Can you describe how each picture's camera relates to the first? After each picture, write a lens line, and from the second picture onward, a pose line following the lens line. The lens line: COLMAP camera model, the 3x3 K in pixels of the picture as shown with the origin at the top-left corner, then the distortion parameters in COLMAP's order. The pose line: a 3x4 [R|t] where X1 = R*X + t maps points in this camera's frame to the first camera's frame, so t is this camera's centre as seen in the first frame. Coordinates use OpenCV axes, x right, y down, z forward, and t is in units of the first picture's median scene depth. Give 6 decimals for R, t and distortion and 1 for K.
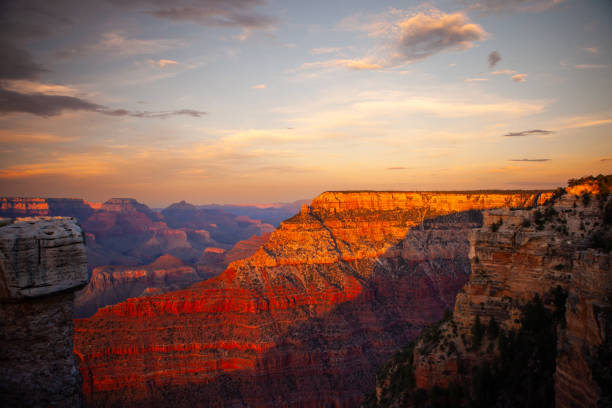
lens RADIAL K [[439.9, 0, 312.0], [0, 439.9, 210.1], [0, 0, 1]] dist [-0.063736, 0.004347]
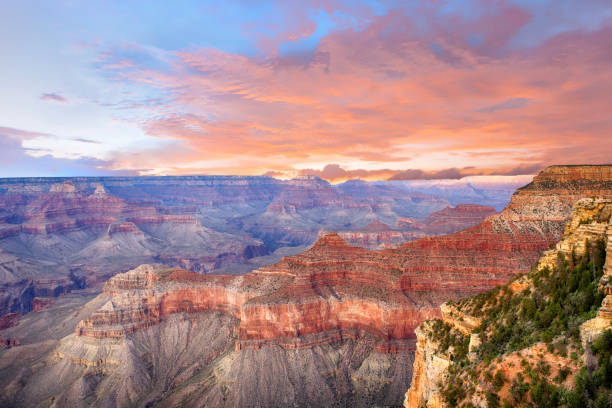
lens RADIAL K [[443.3, 0, 303.2], [0, 443.3, 219.7], [0, 0, 1]] dist [-0.005846, 0.035908]
pose [[0.943246, 0.027997, -0.330912, -0.246364], [-0.005325, 0.997587, 0.069221, 0.031826], [0.332051, -0.063530, 0.941119, -0.482086]]
